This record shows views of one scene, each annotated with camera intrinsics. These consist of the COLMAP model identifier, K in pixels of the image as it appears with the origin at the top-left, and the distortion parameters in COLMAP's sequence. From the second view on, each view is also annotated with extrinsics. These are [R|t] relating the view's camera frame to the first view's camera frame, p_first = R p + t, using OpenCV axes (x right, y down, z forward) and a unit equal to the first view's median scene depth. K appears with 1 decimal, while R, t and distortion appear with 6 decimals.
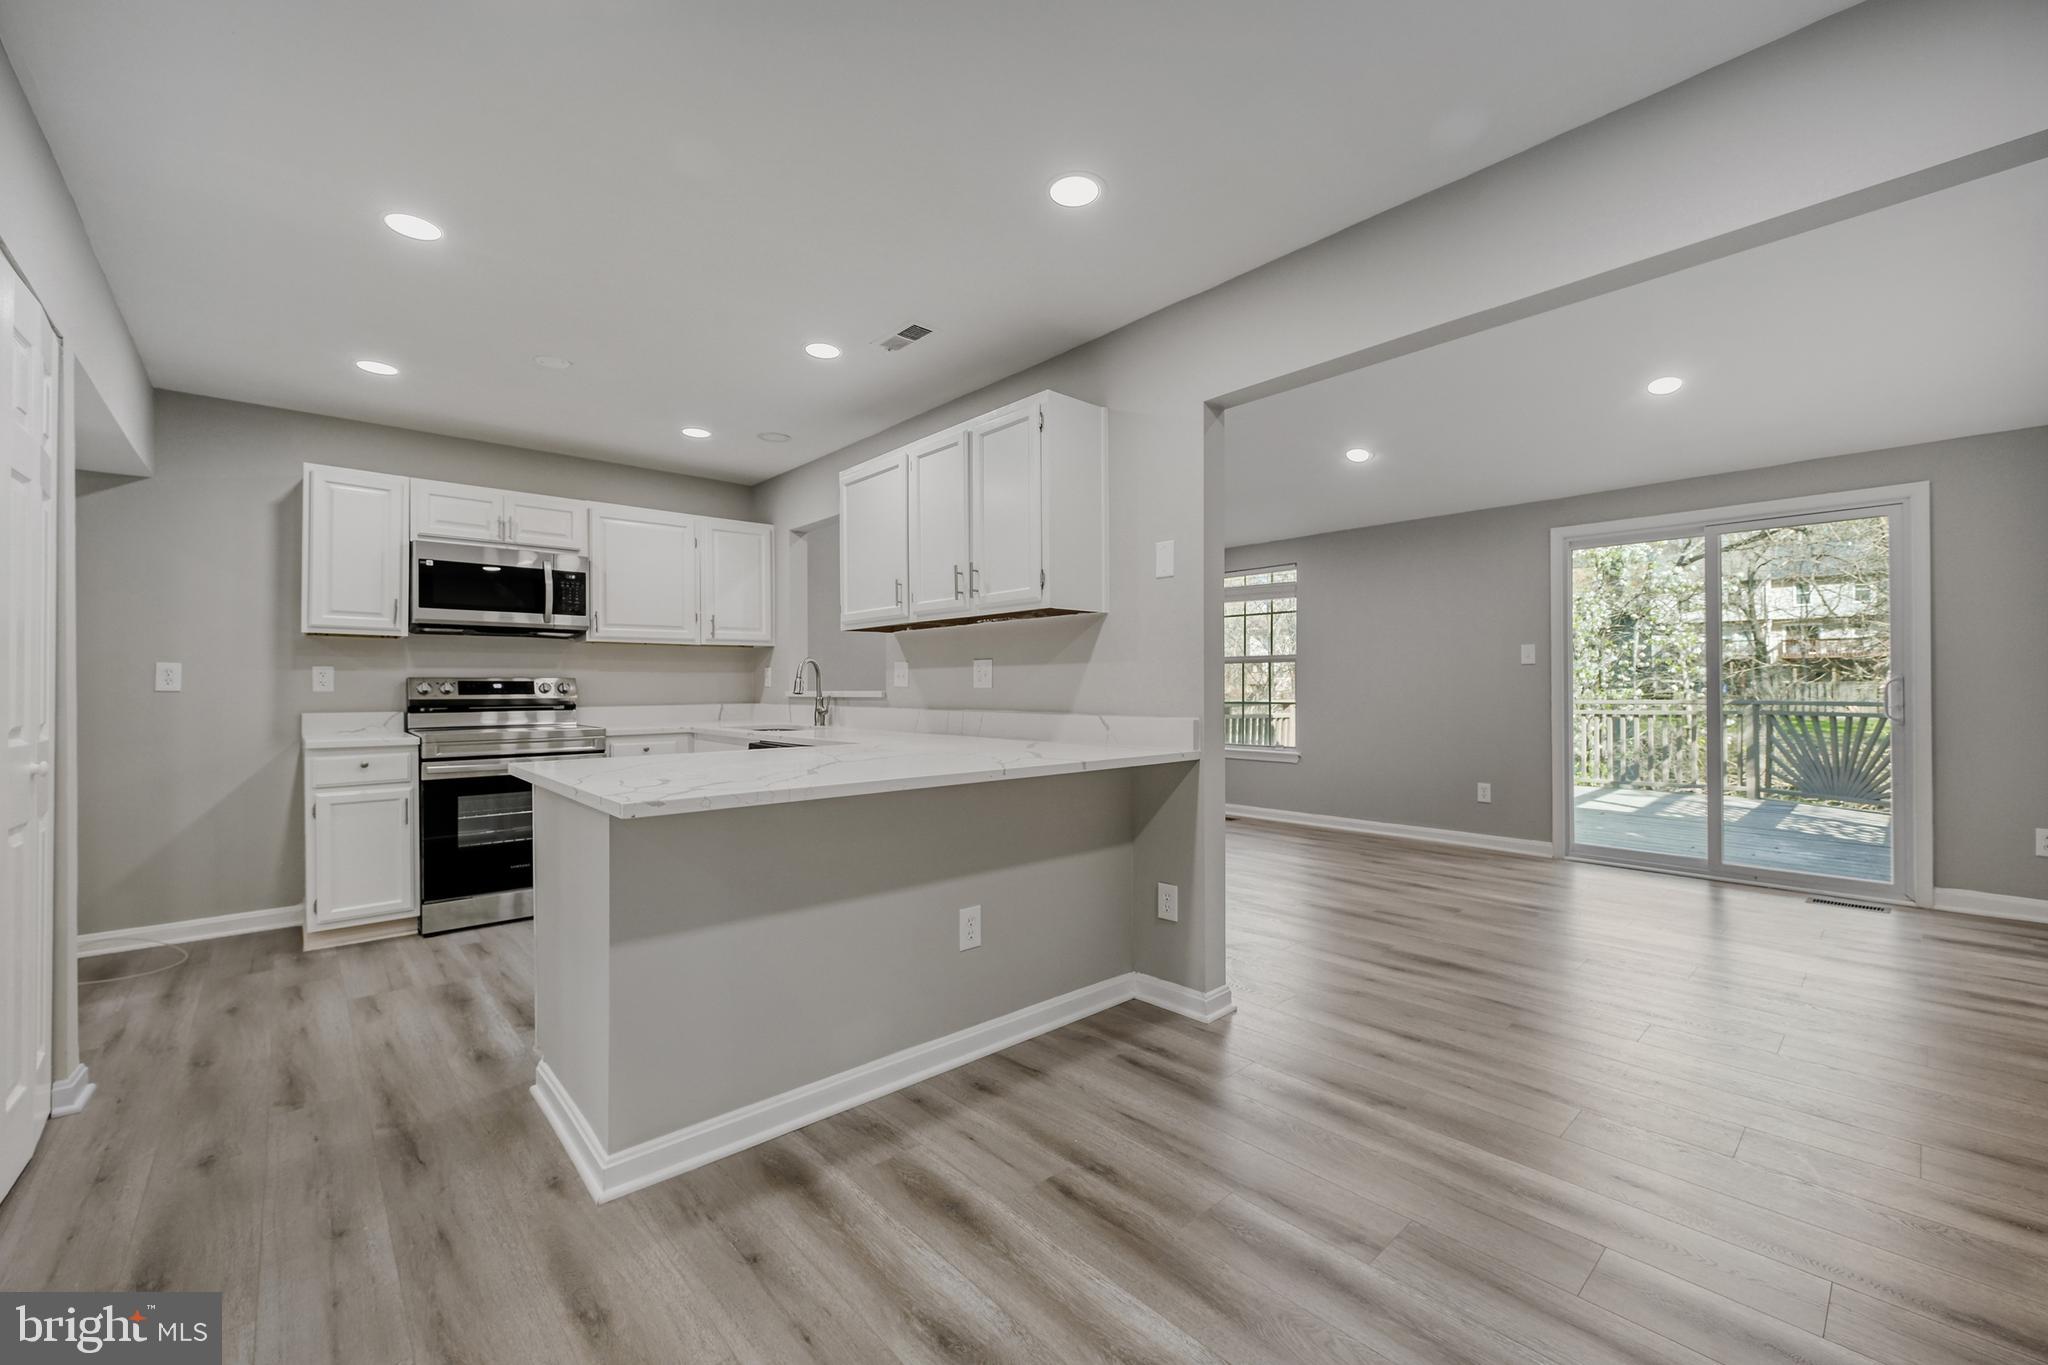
lens RADIAL K [[823.9, 0, 1040.0], [0, 823.9, 685.7], [0, 0, 1]] dist [-0.002039, 0.000642]
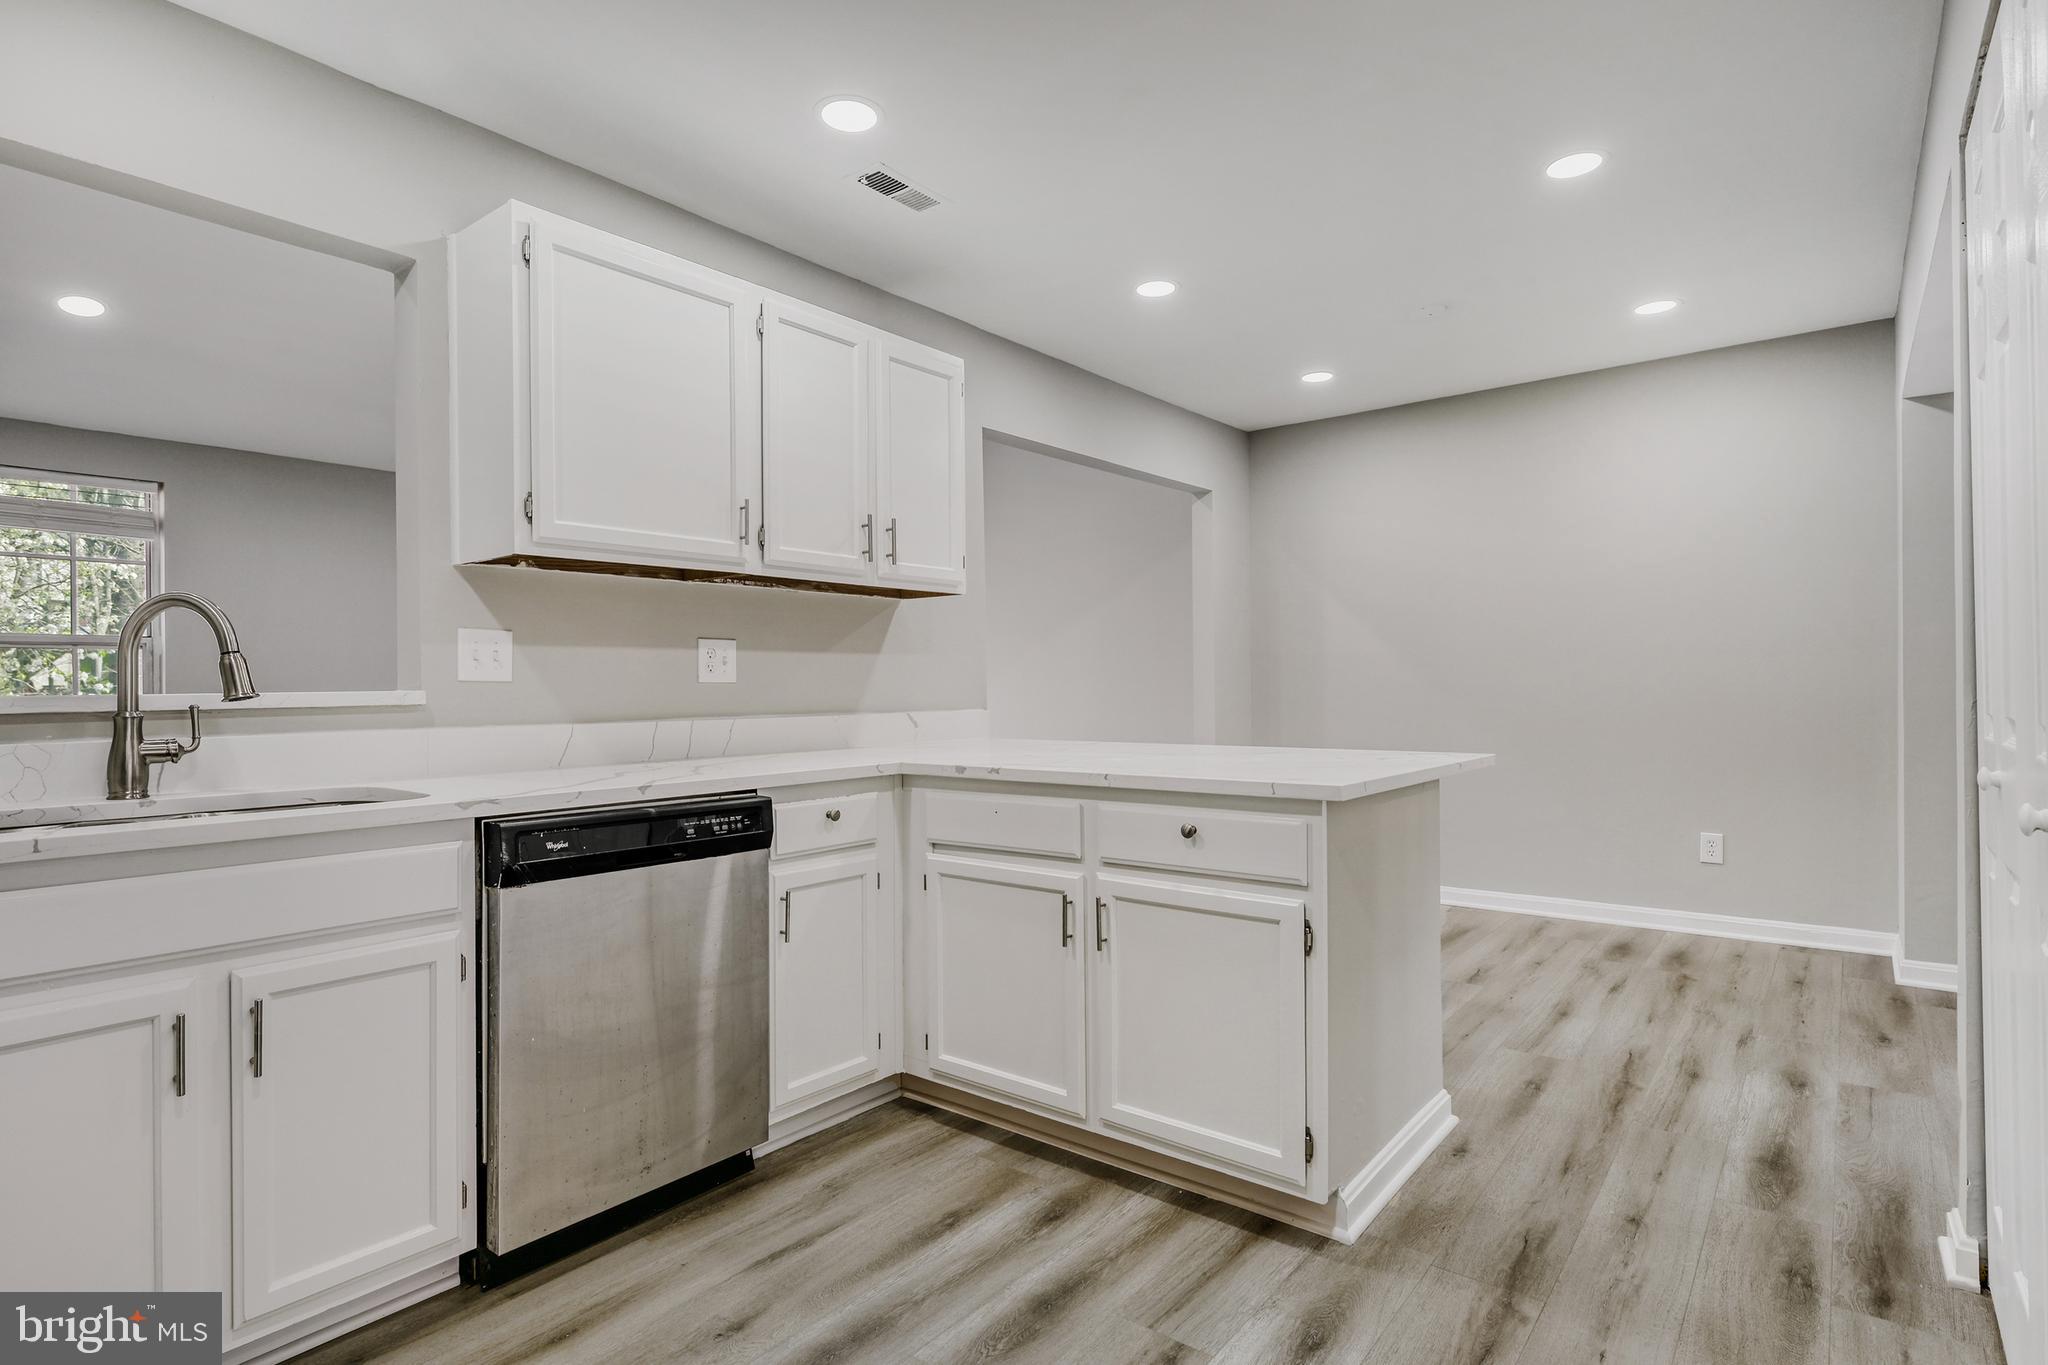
lens RADIAL K [[1016.6, 0, 1024.9], [0, 1016.6, 686.0], [0, 0, 1]] dist [-0.005150, 0.002135]
pose [[-0.151341, 0.005575, 0.988466, -0.886677], [0.005684, 0.999972, -0.004770, 0.010311], [-0.988465, 0.004896, -0.151369, 0.866109]]
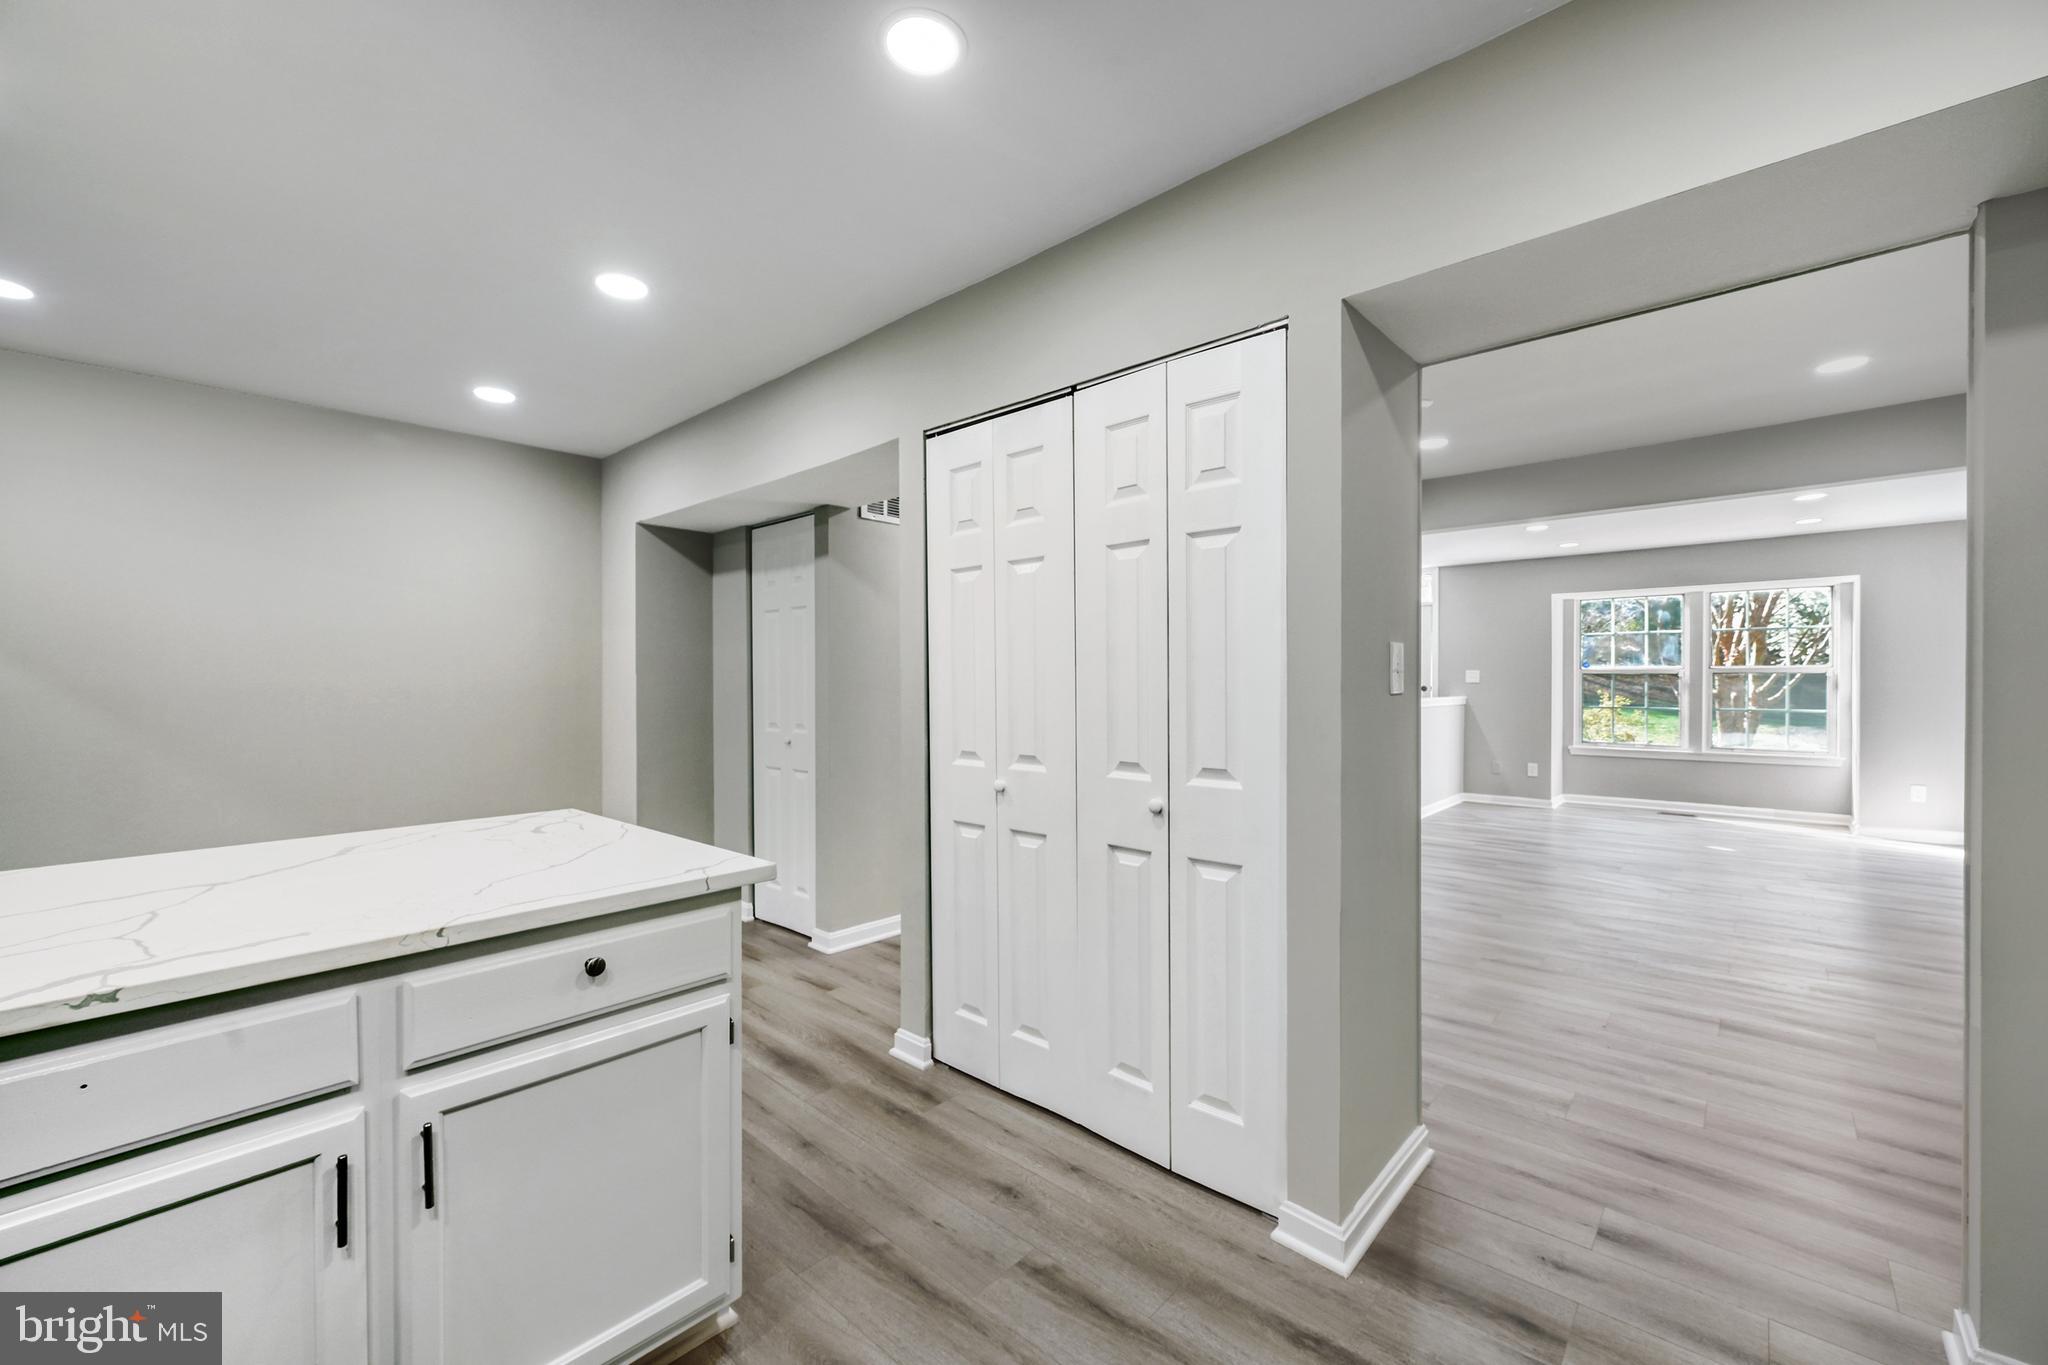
lens RADIAL K [[823.9, 0, 1022.5], [0, 823.9, 687.5], [0, 0, 1]] dist [-0.002039, 0.000642]
pose [[-0.996922, 0.018259, -0.076244, -0.503443], [0.017682, 0.999810, 0.008233, -0.031021], [0.076380, 0.006859, -0.997055, 1.058419]]
